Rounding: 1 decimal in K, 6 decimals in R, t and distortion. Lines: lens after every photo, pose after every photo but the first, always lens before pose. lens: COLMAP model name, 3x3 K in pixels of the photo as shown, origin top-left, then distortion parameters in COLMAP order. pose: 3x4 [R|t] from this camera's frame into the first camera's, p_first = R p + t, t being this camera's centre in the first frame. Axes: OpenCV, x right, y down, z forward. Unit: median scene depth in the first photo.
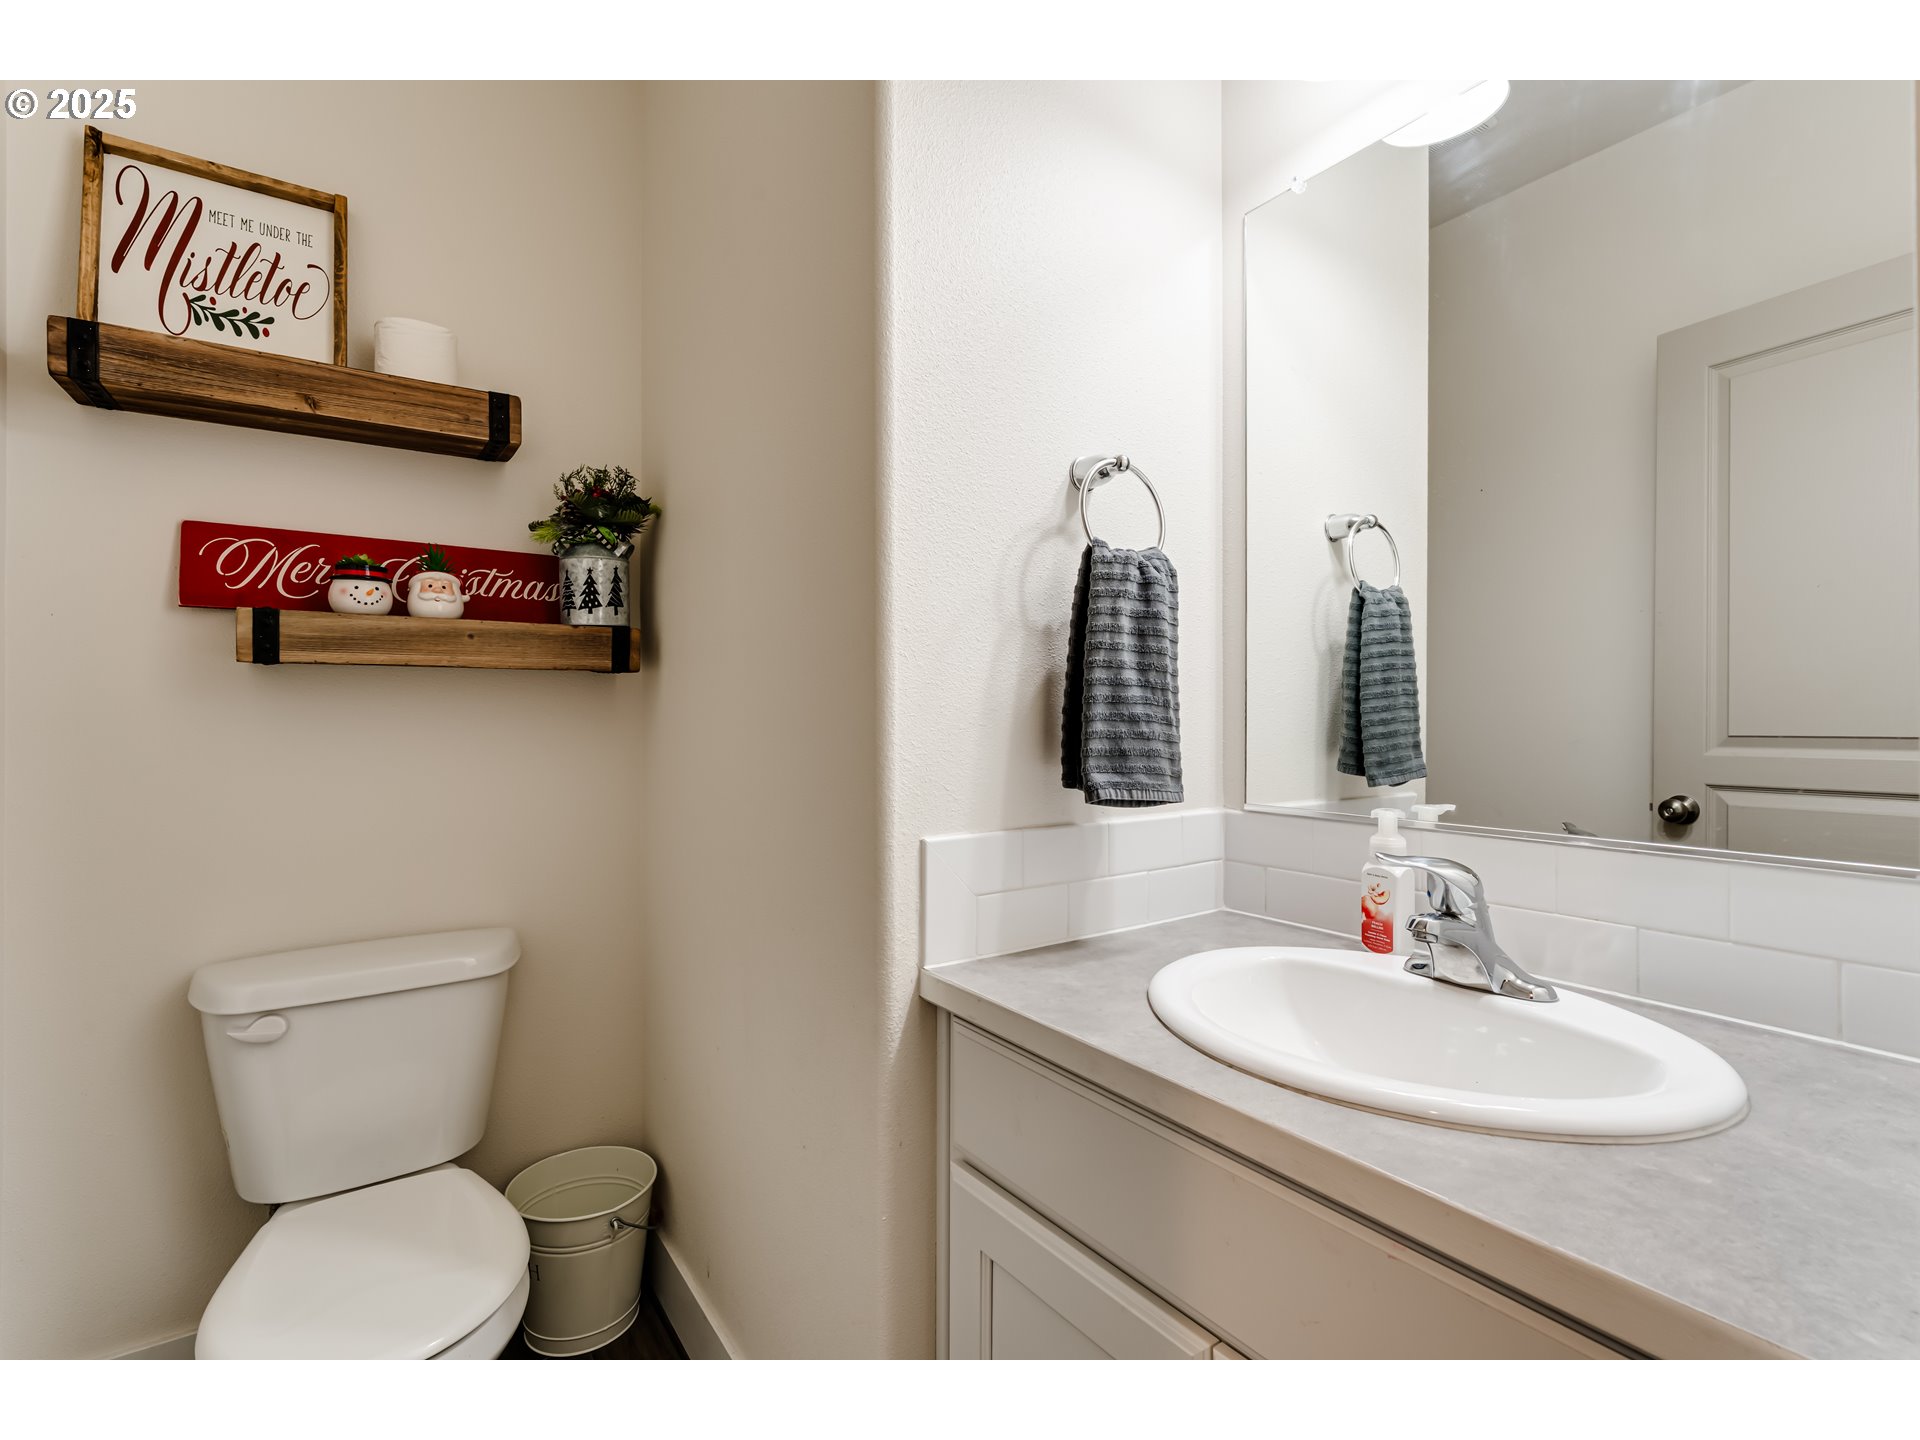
lens RADIAL K [[892.8, 0, 960.1], [0, 892.8, 707.7], [0, 0, 1]] dist [0.000697, -0.000113]
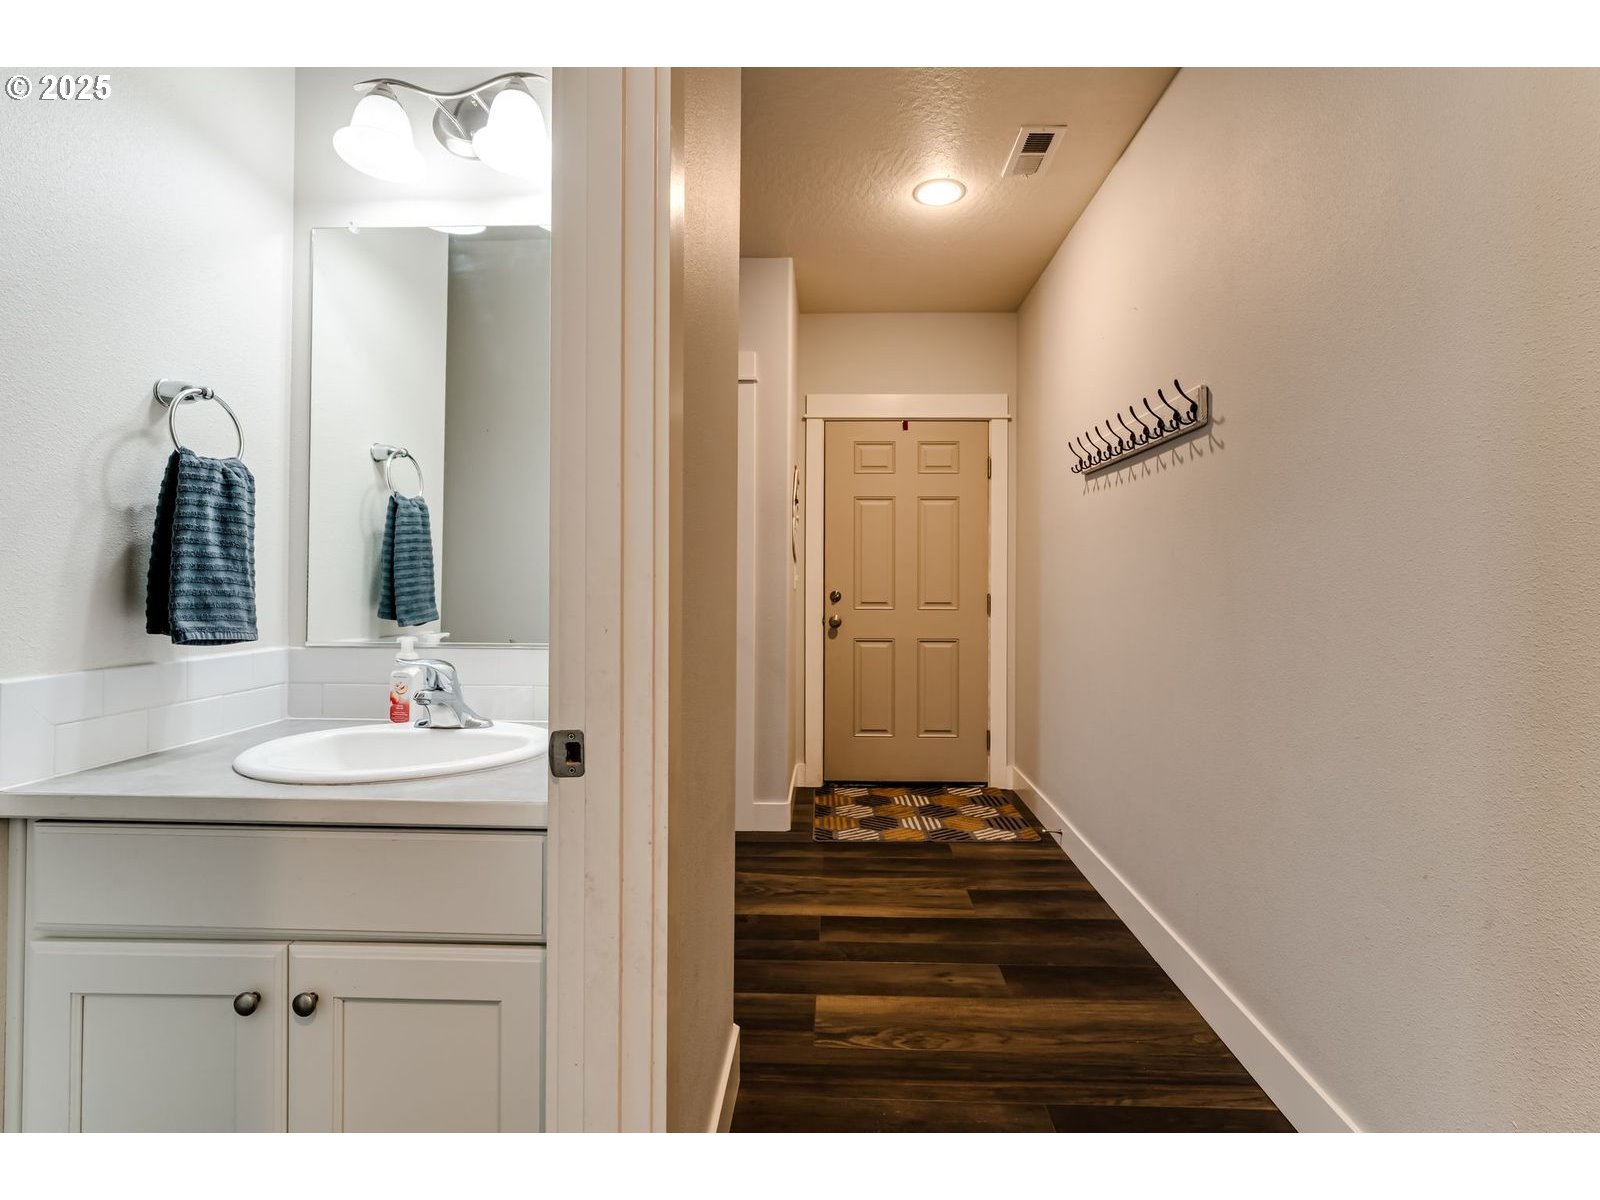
lens RADIAL K [[744.0, 0, 822.9], [0, 744.0, 578.2], [0, 0, 1]] dist [0.000697, -0.000113]
pose [[0.599870, 0.008721, 0.800050, -0.160260], [-0.012919, 0.999916, -0.001213, -0.003295], [-0.799993, -0.009609, 0.599933, -0.432410]]
